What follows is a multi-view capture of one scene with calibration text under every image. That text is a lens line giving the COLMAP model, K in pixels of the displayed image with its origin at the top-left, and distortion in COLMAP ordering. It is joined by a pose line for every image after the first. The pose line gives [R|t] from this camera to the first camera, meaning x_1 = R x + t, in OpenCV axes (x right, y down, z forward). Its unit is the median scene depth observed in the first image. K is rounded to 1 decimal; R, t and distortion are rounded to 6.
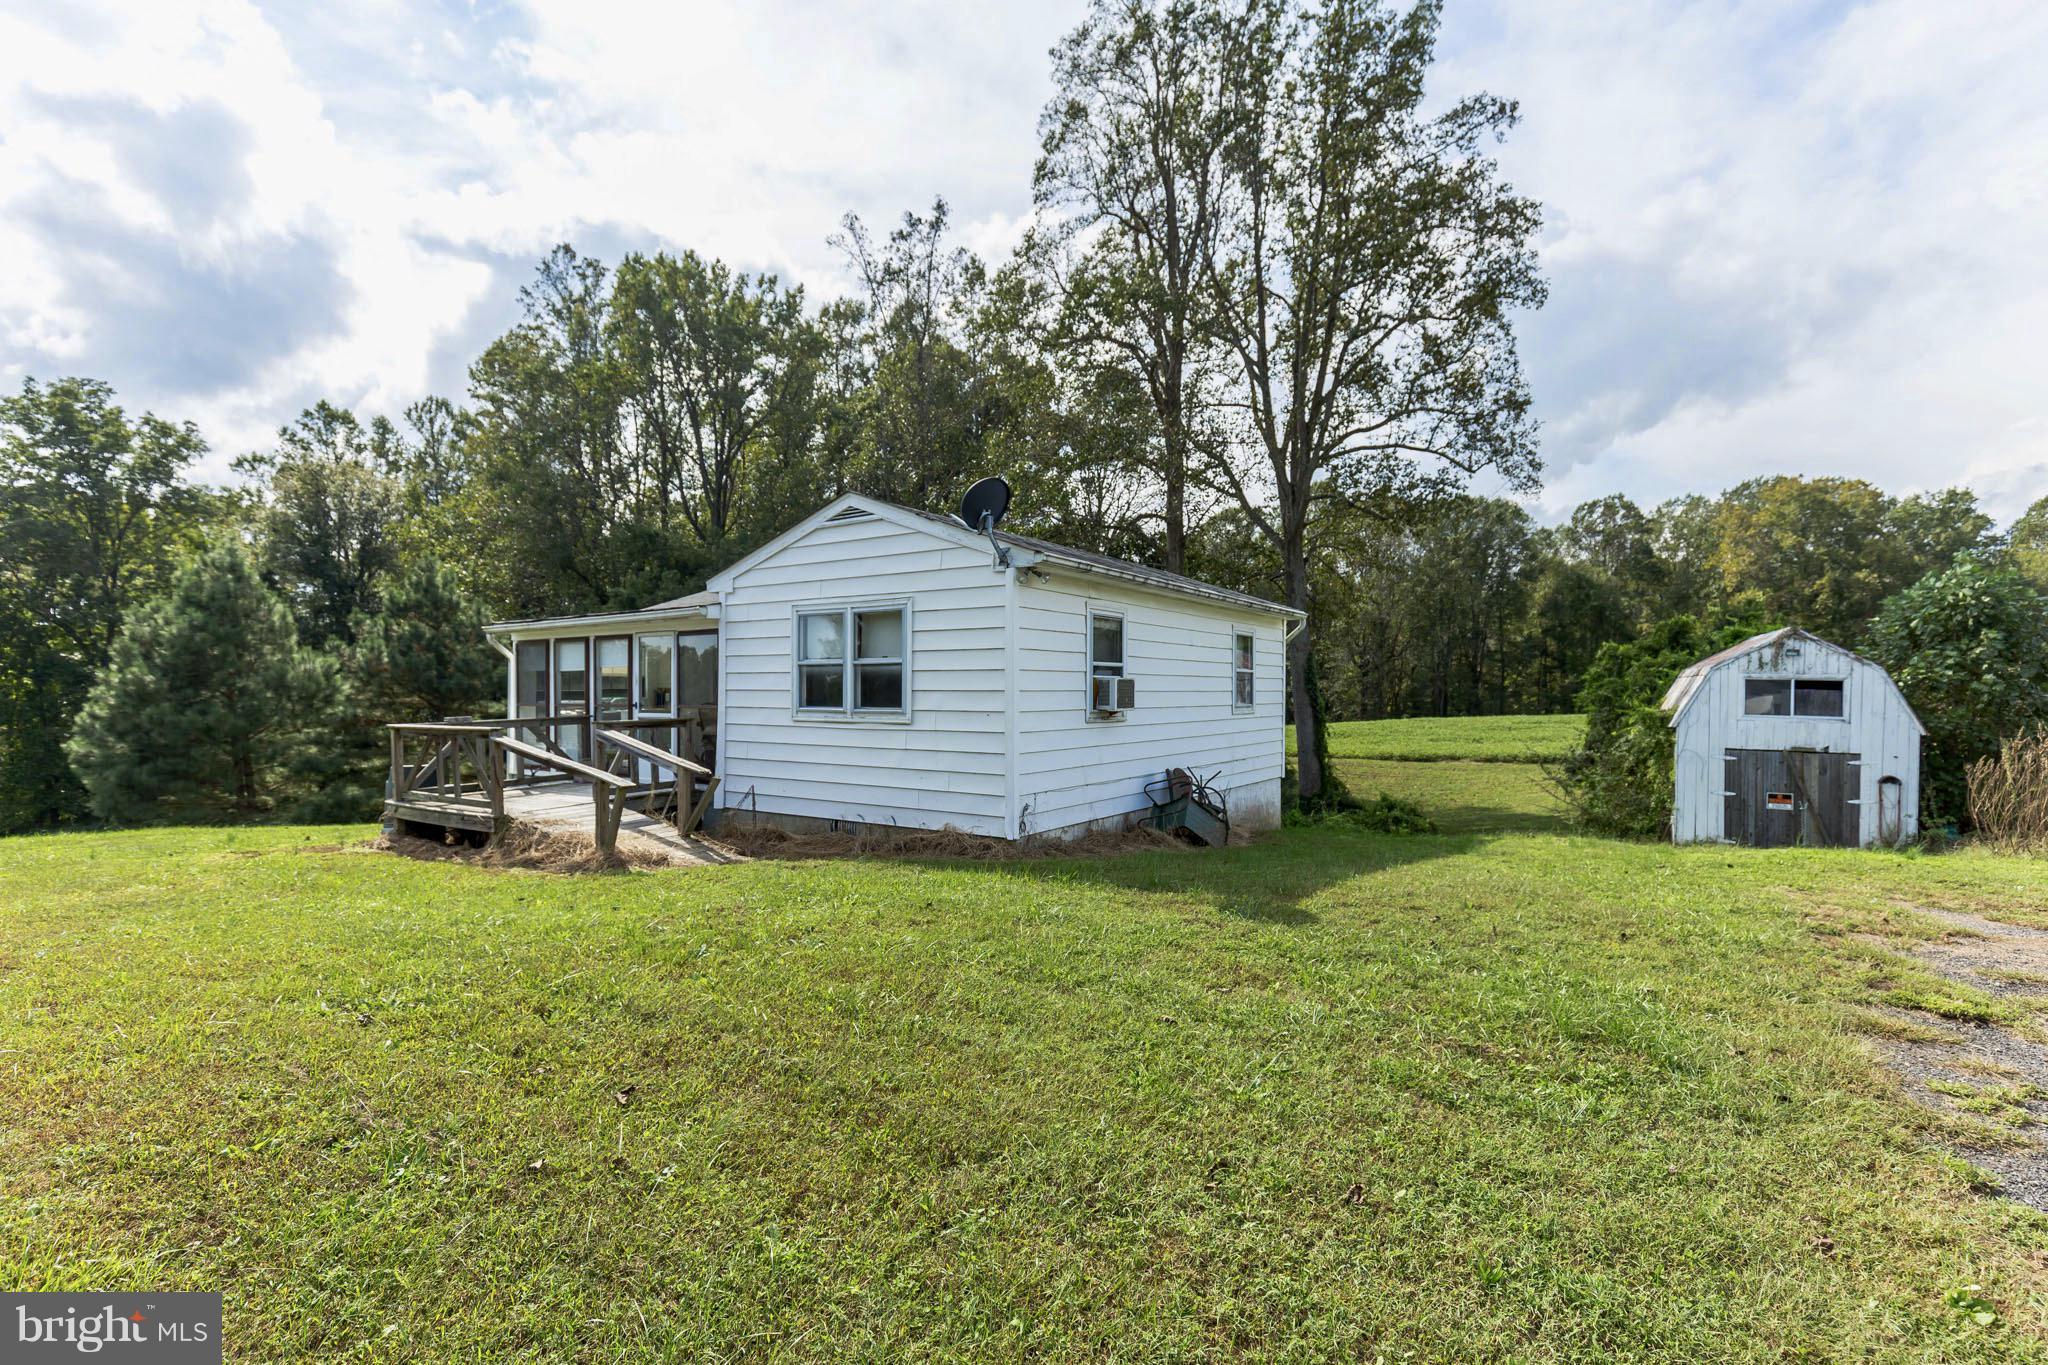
lens RADIAL K [[927.2, 0, 1023.2], [0, 927.2, 688.5], [0, 0, 1]] dist [0.003491, 0.000298]
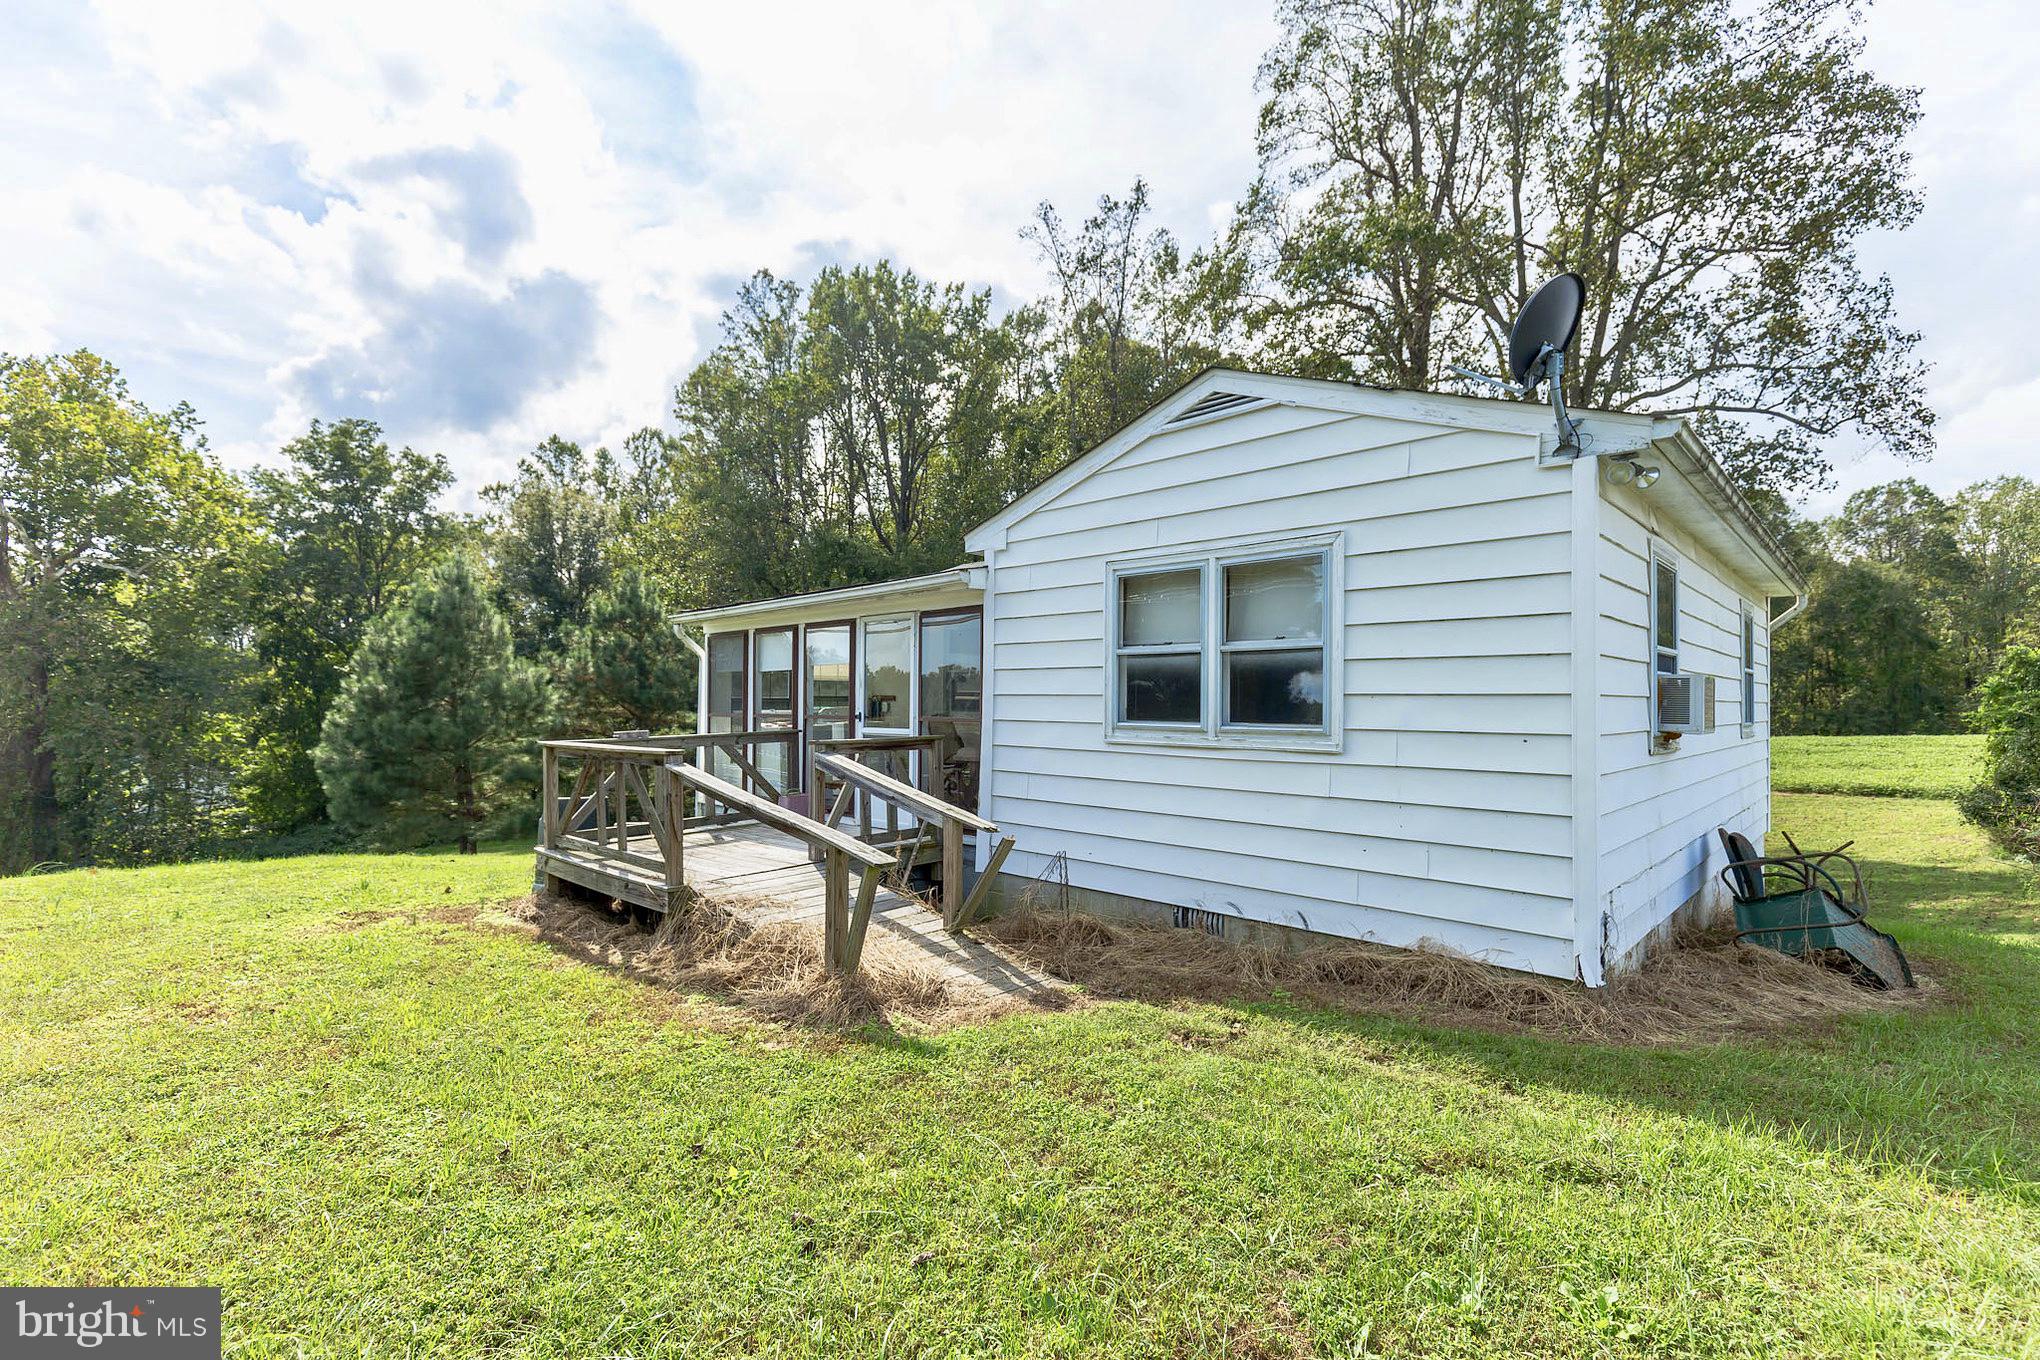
lens RADIAL K [[894.4, 0, 1018.0], [0, 894.4, 671.8], [0, 0, 1]] dist [0.002651, -0.000183]
pose [[0.985256, -0.001536, -0.171079, -0.061774], [-0.004345, 0.999412, -0.033997, 0.002087], [0.171031, 0.034239, 0.984671, 0.116854]]
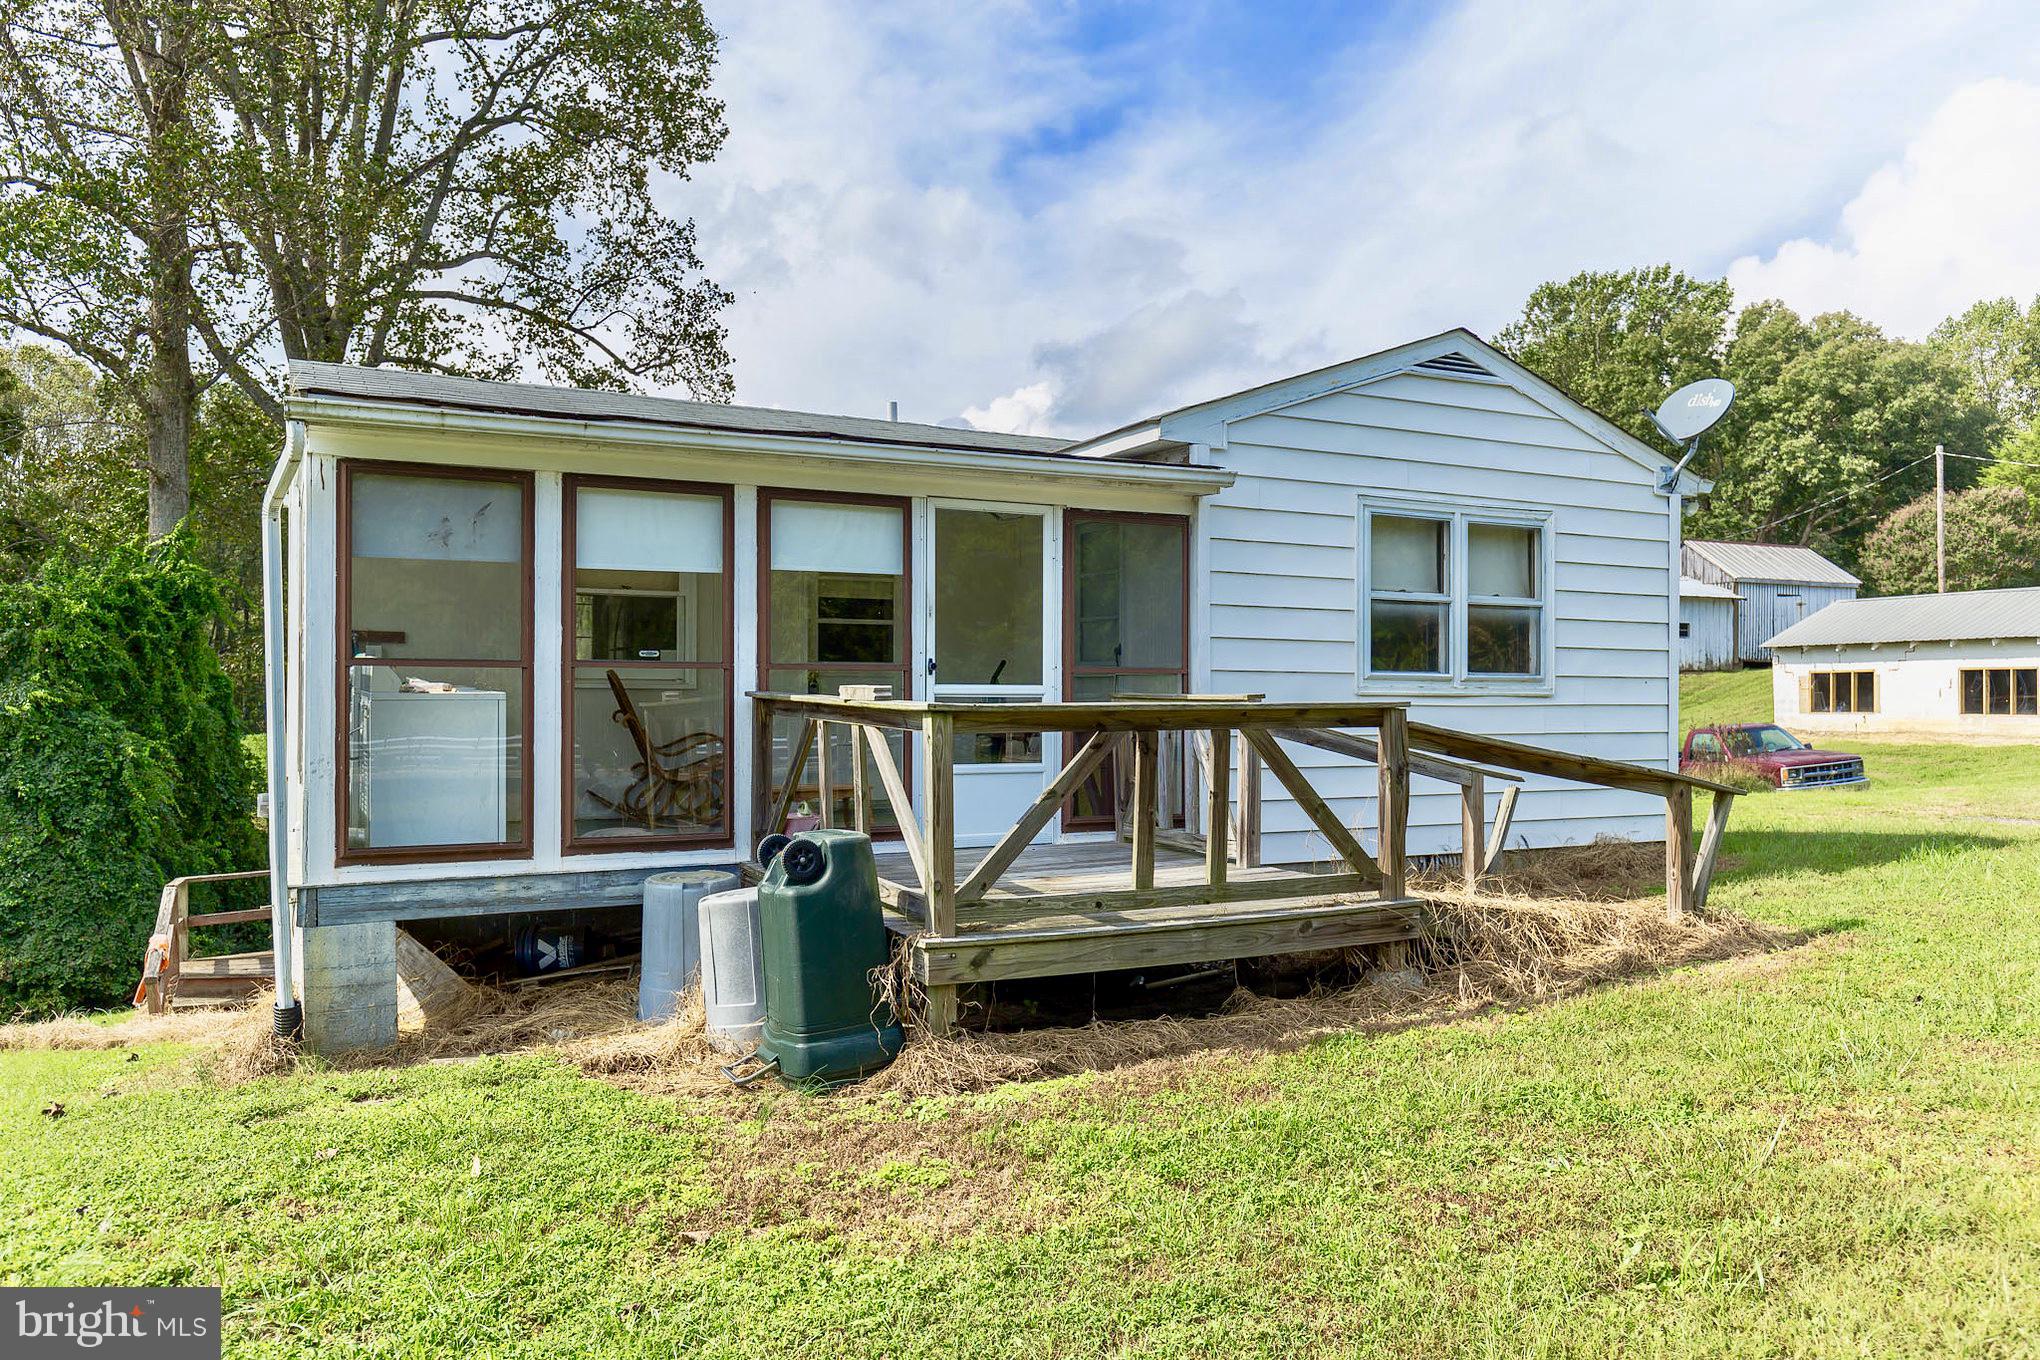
lens RADIAL K [[923.6, 0, 1019.2], [0, 923.6, 686.0], [0, 0, 1]] dist [0.003491, 0.000298]
pose [[0.593782, 0.003914, 0.804616, -0.251203], [0.000676, 0.999985, -0.005364, 0.009490], [-0.804625, 0.003729, 0.593771, 0.251590]]
